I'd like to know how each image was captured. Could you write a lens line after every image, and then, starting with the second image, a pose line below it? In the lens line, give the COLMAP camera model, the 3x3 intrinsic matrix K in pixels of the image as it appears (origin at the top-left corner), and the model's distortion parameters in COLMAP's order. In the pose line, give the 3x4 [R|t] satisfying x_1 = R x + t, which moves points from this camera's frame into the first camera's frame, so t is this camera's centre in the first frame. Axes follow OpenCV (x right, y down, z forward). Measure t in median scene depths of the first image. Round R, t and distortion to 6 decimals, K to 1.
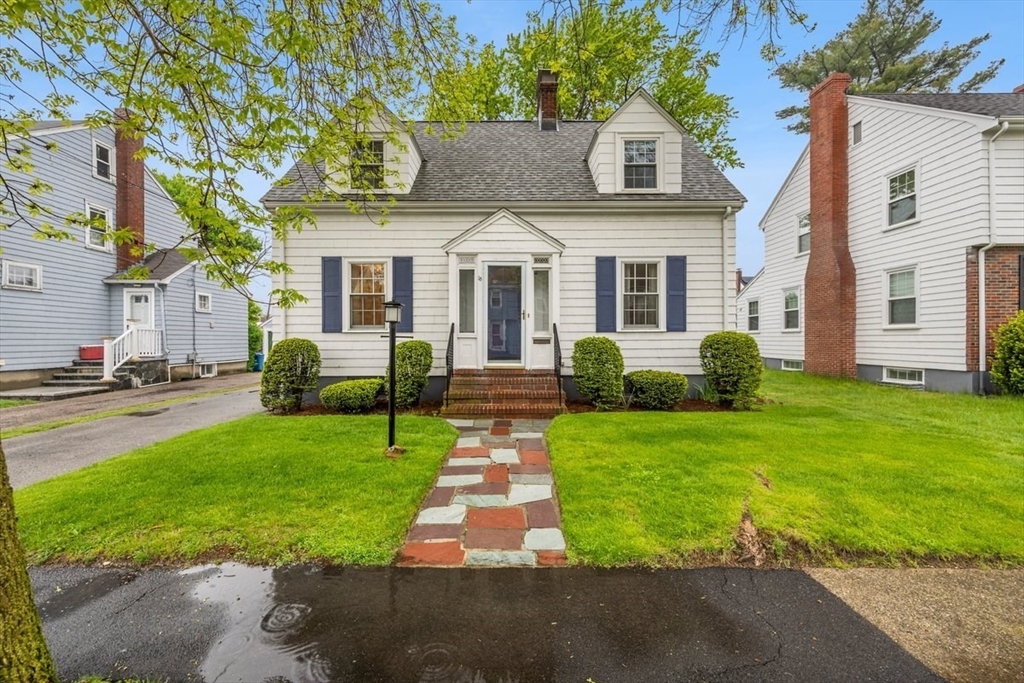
lens RADIAL K [[414.1, 0, 511.1], [0, 414.1, 339.2], [0, 0, 1]] dist [-0.001317, -0.000049]
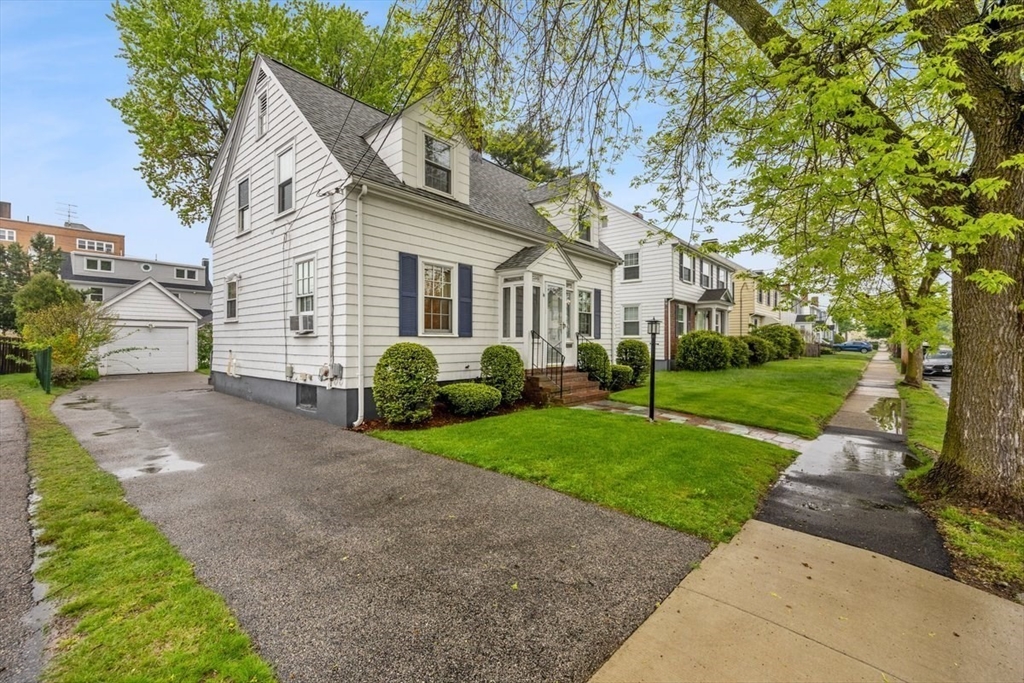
lens RADIAL K [[414.1, 0, 511.1], [0, 414.1, 339.2], [0, 0, 1]] dist [-0.001317, -0.000049]
pose [[0.670505, 0.009744, 0.741841, -0.956799], [-0.004651, 0.999949, -0.008931, -0.002542], [-0.741891, 0.002538, 0.670516, 0.218570]]
